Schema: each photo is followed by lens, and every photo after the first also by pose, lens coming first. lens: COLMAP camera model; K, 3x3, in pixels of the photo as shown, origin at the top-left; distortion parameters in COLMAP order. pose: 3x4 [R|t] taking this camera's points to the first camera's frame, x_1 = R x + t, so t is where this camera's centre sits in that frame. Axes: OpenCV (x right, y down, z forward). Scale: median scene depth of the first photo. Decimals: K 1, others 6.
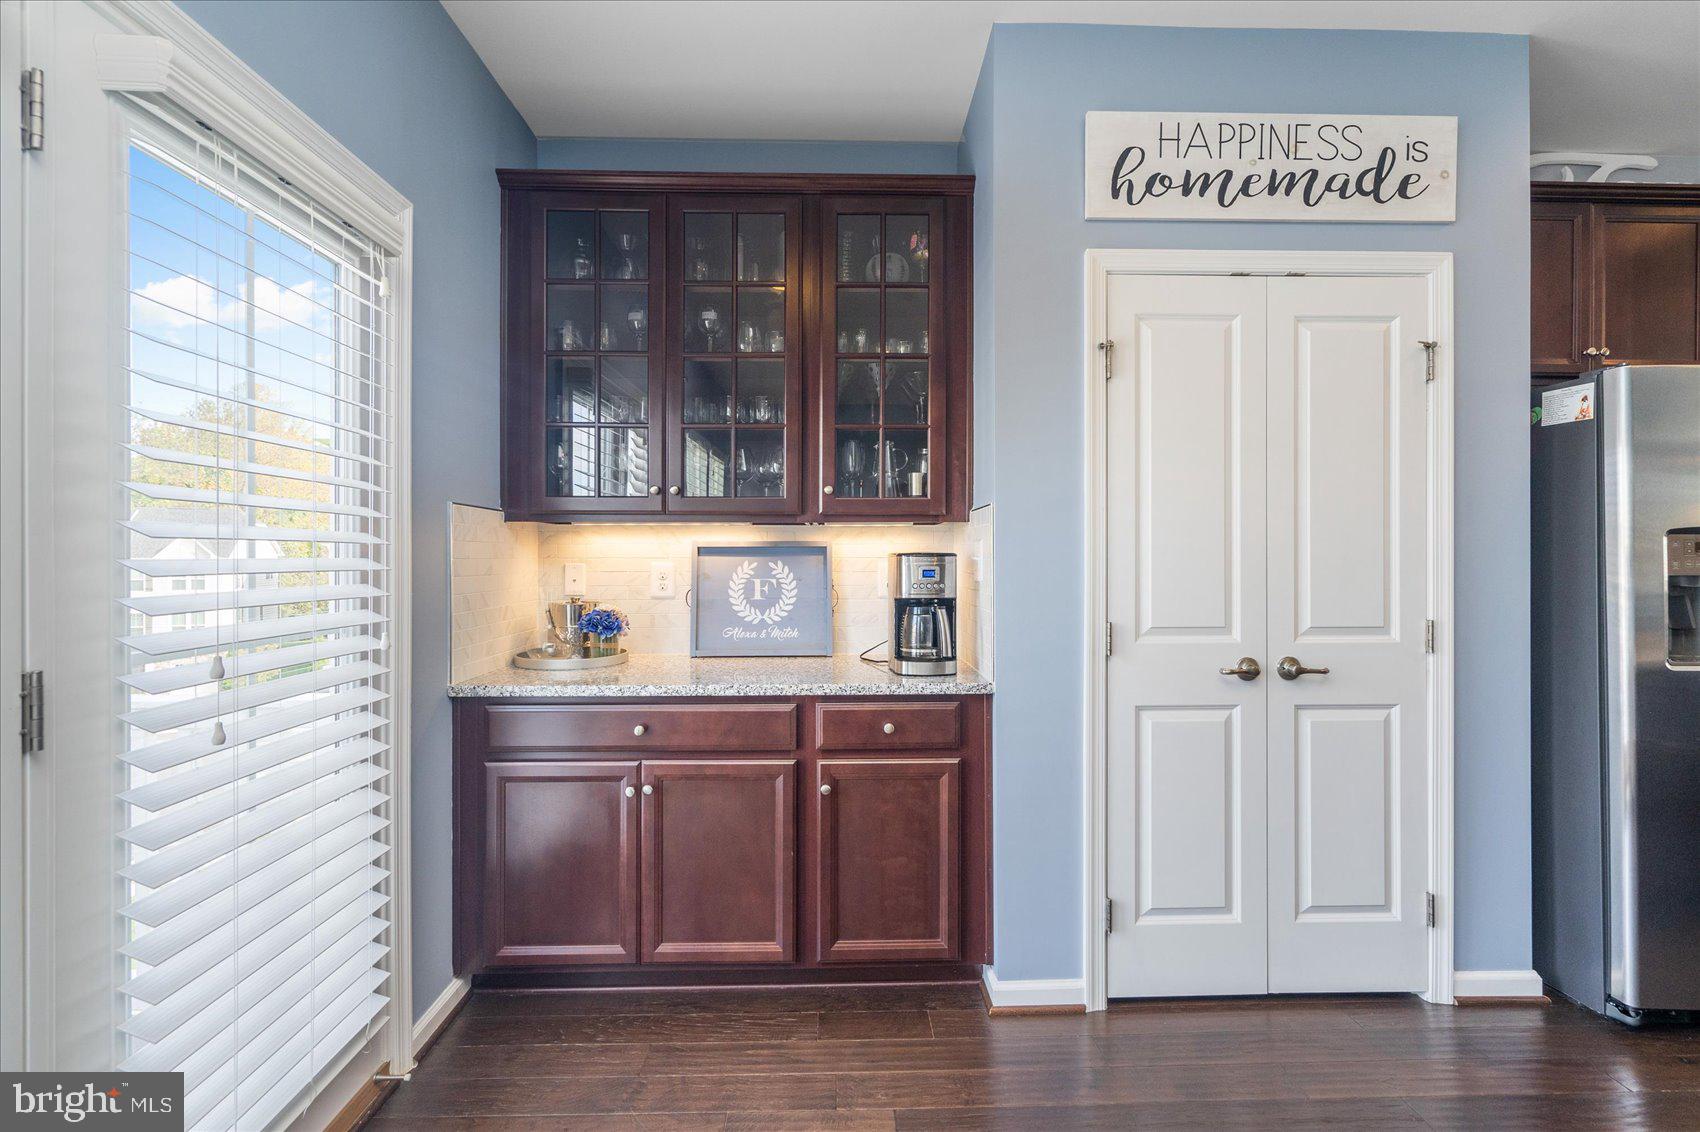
lens RADIAL K [[892.2, 0, 851.6], [0, 892.2, 532.4], [0, 0, 1]] dist [-0.000320, 0.000158]
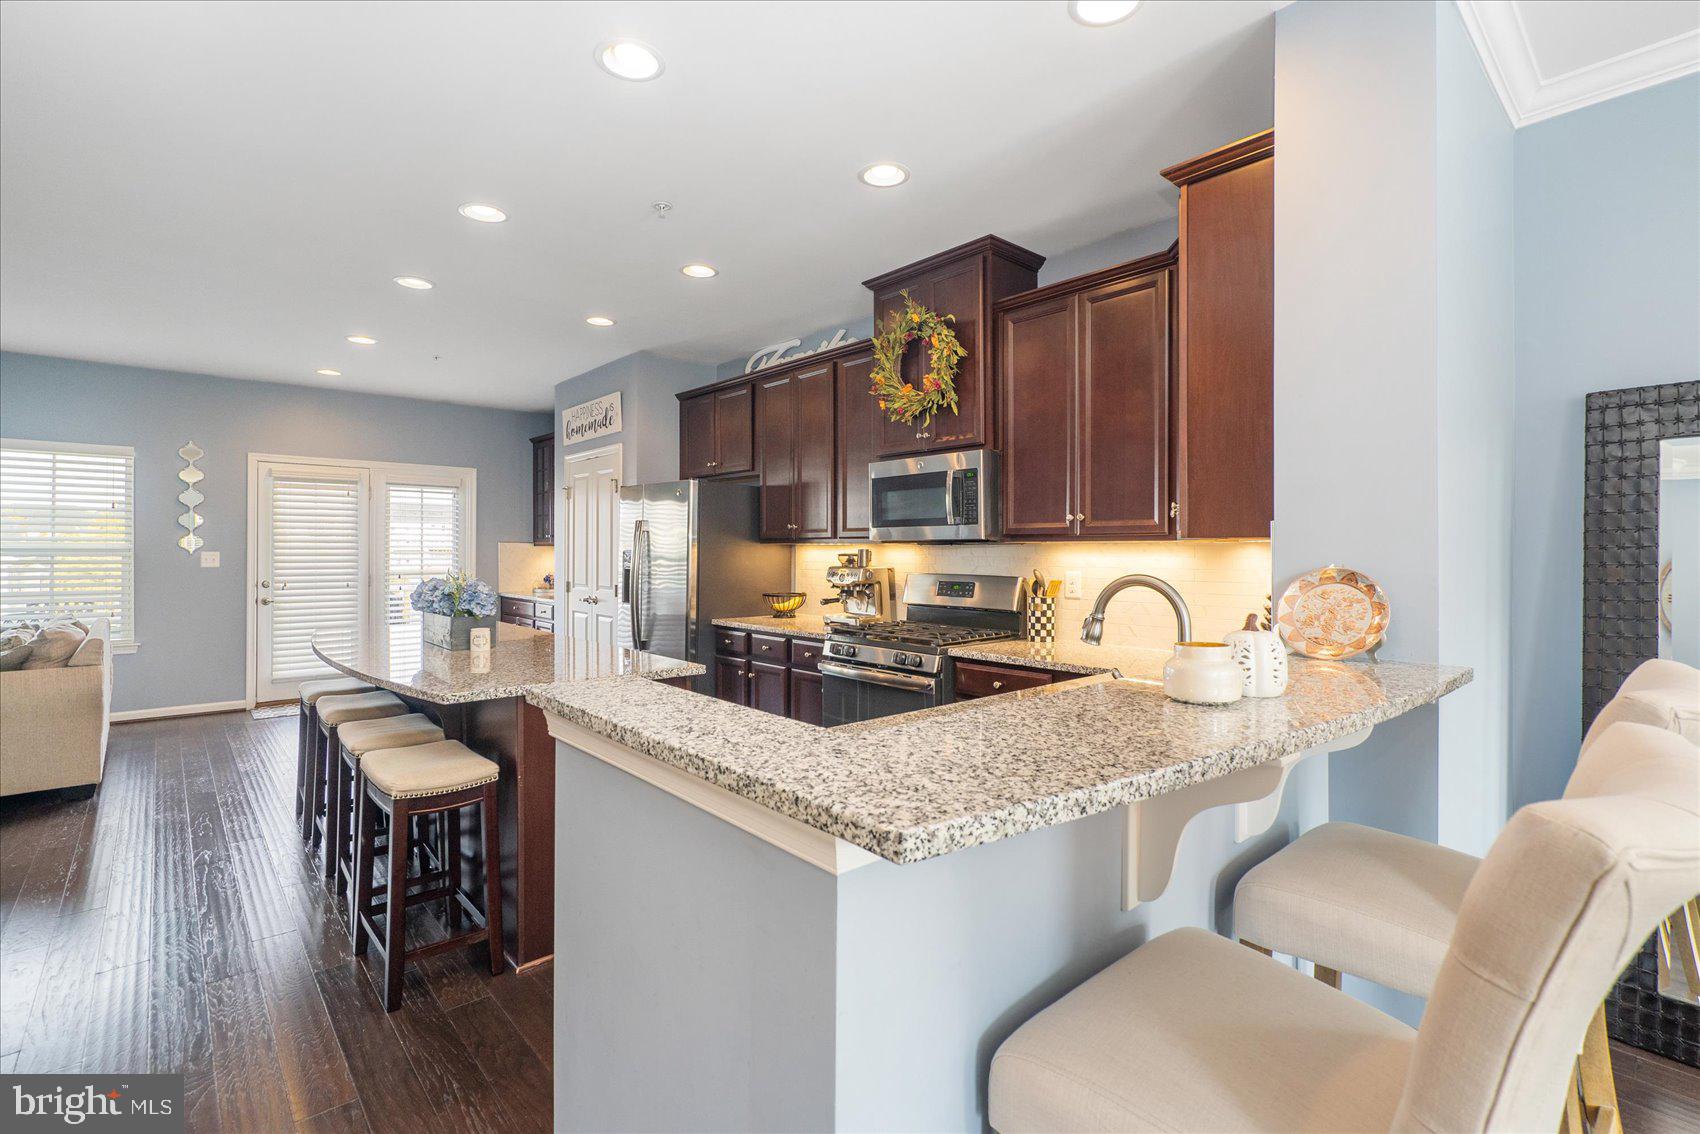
lens RADIAL K [[788.1, 0, 851.9], [0, 788.1, 561.8], [0, 0, 1]] dist [0.000670, 0.000227]
pose [[0.639681, 0.017502, -0.768441, 1.520108], [-0.001013, 0.999759, 0.021928, -0.011725], [0.768640, -0.013248, 0.639545, 0.026756]]
